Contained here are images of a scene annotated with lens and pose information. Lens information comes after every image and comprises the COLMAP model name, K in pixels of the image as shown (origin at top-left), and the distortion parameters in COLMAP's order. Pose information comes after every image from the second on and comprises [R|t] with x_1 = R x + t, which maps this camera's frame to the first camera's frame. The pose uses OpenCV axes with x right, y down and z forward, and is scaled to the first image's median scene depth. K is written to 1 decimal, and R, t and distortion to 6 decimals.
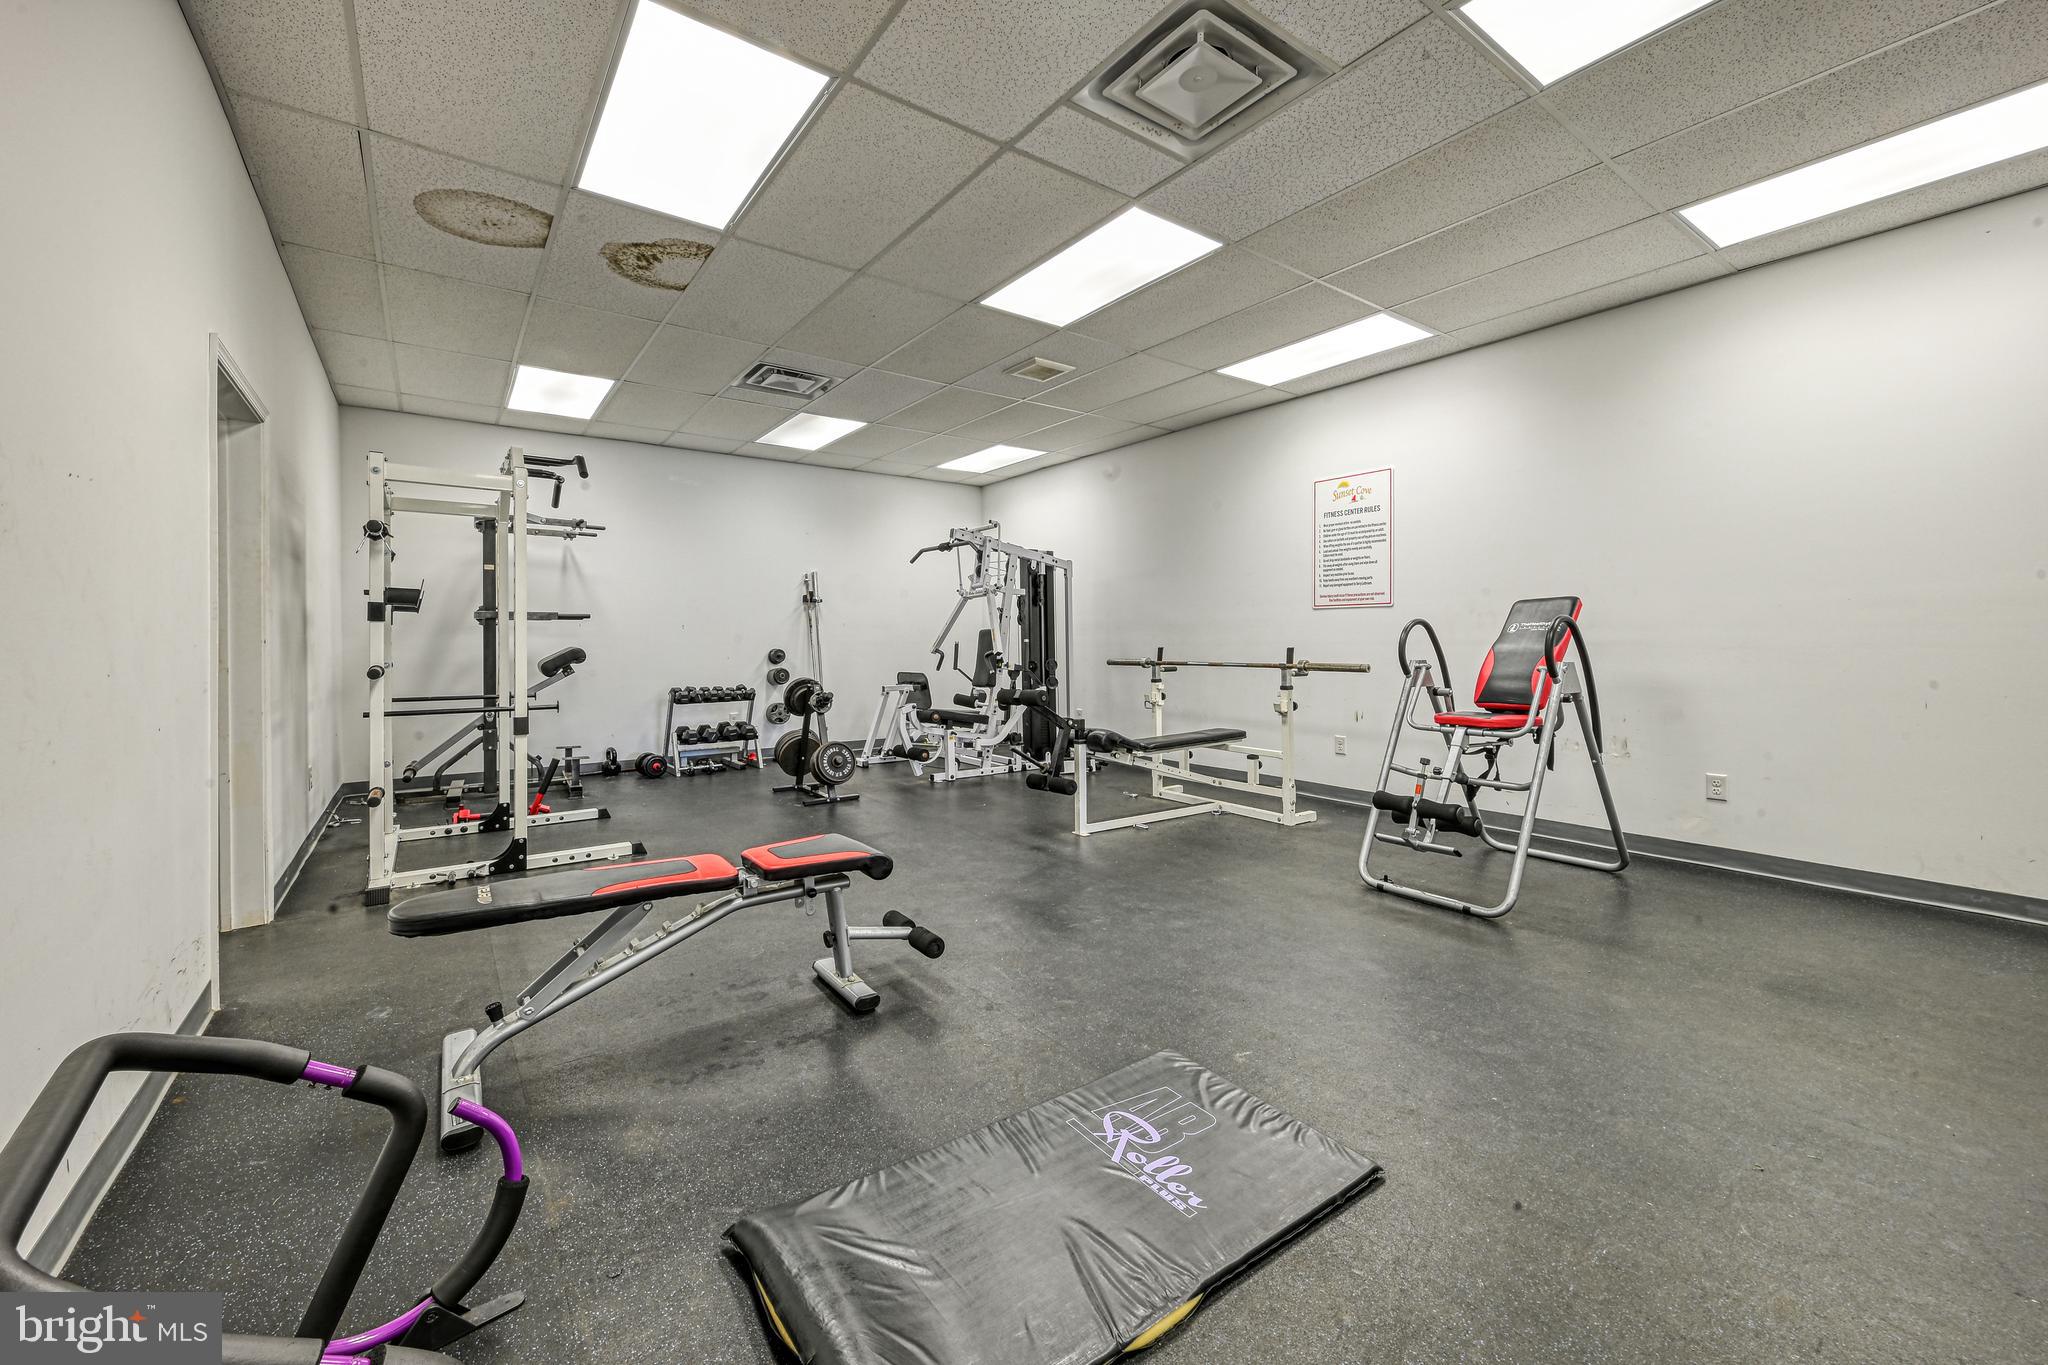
lens RADIAL K [[817.6, 0, 1025.1], [0, 817.6, 649.9], [0, 0, 1]] dist [0.000319, 0.000034]
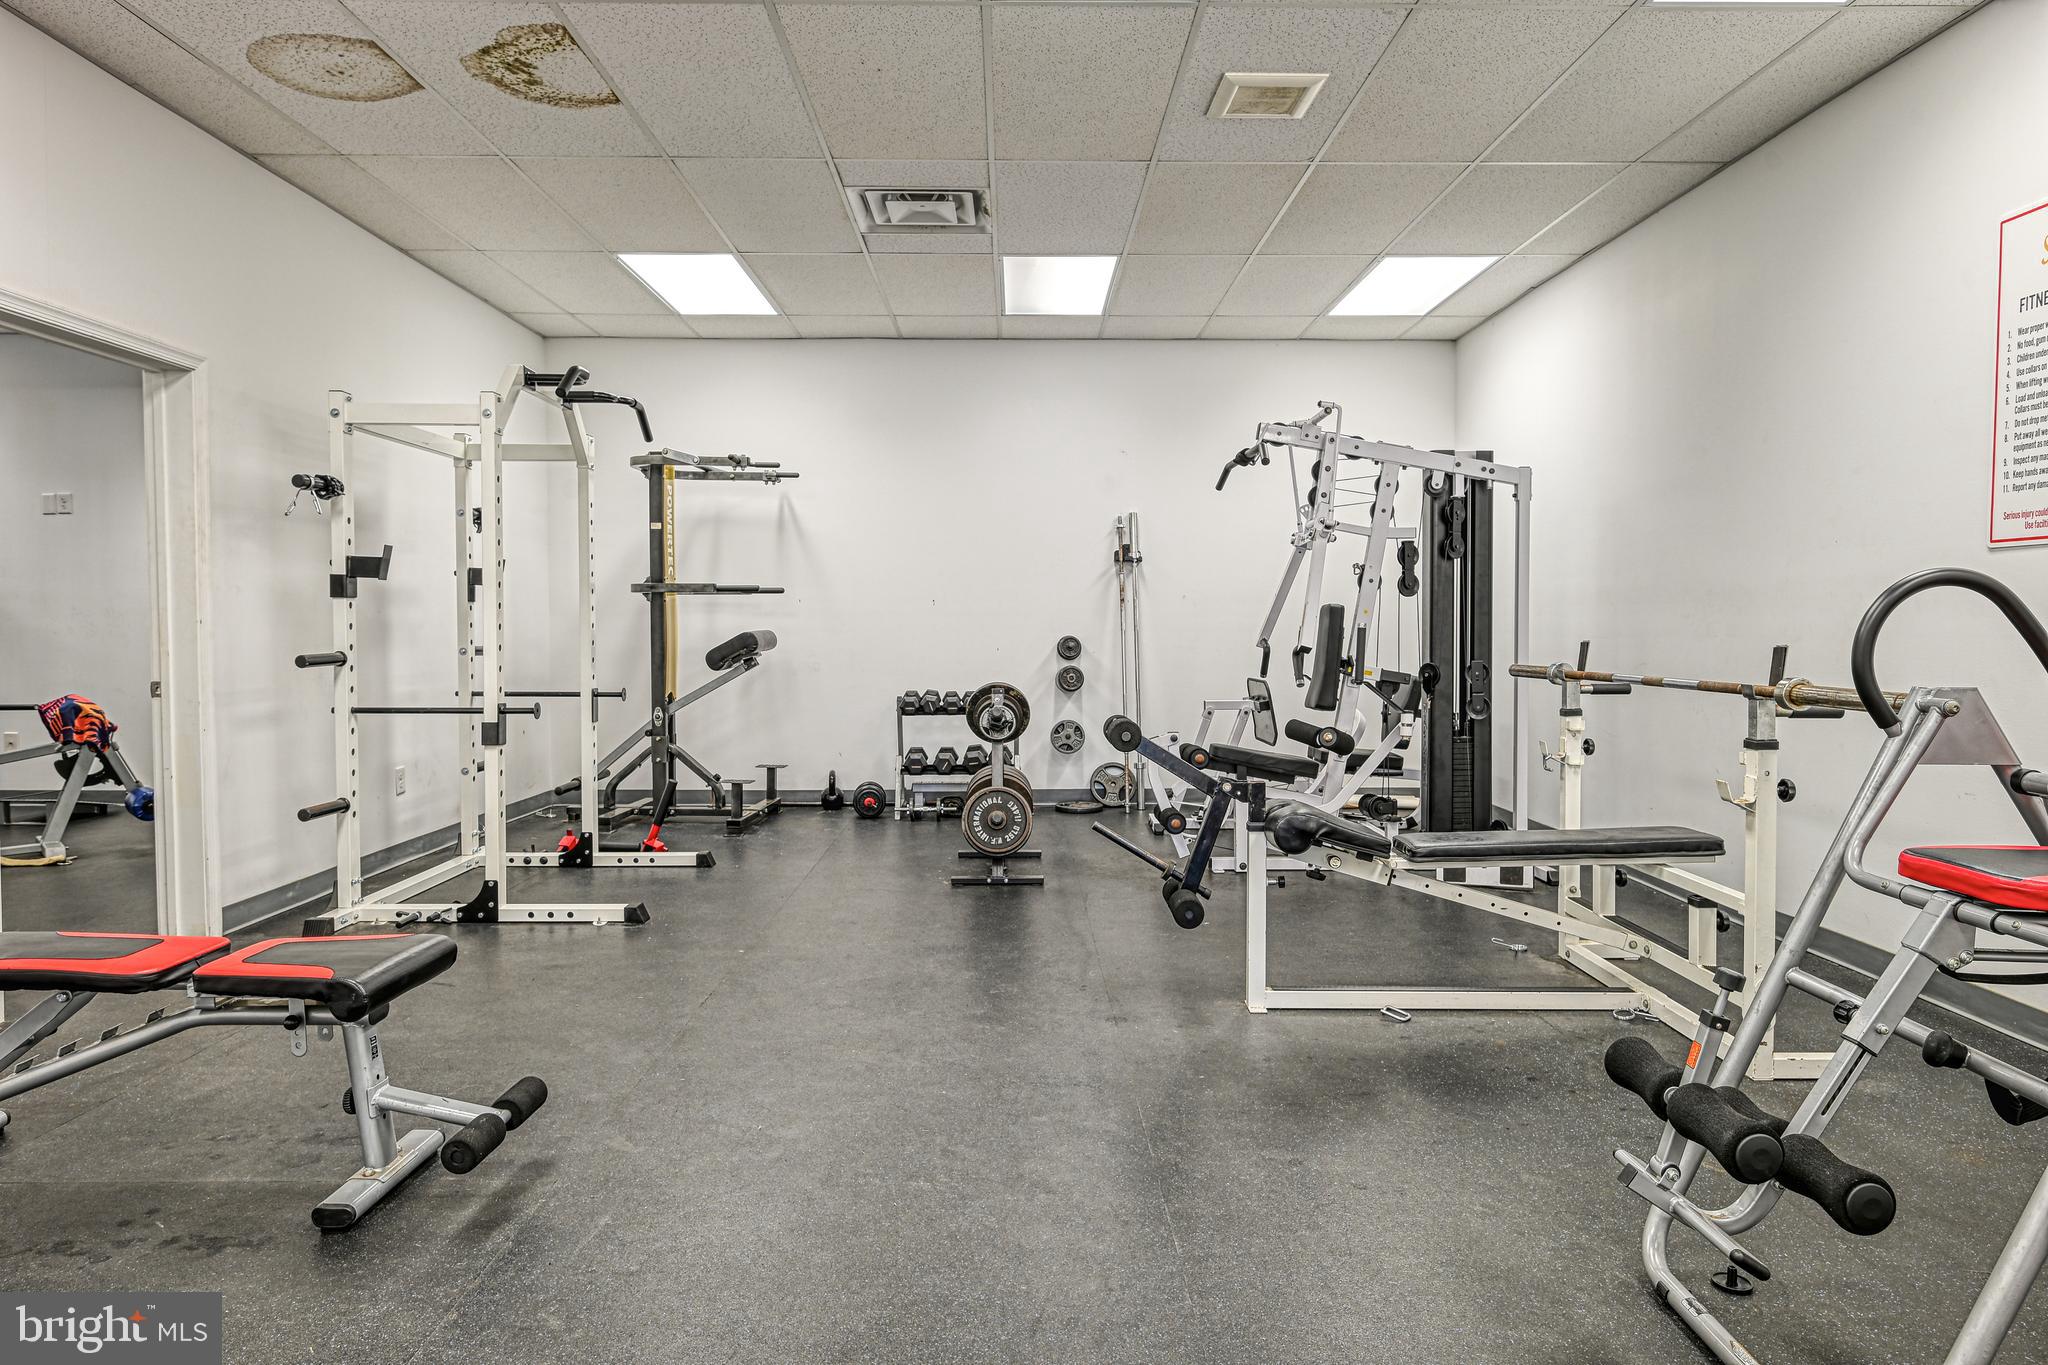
lens RADIAL K [[1262.5, 0, 1024.0], [0, 1262.5, 682.5], [0, 0, 1]] dist [-0.001746, 0.000546]
pose [[0.813559, 0.031695, -0.580617, 0.321892], [-0.011251, 0.999184, 0.038779, -0.004005], [0.581373, -0.025016, 0.813253, 0.229647]]
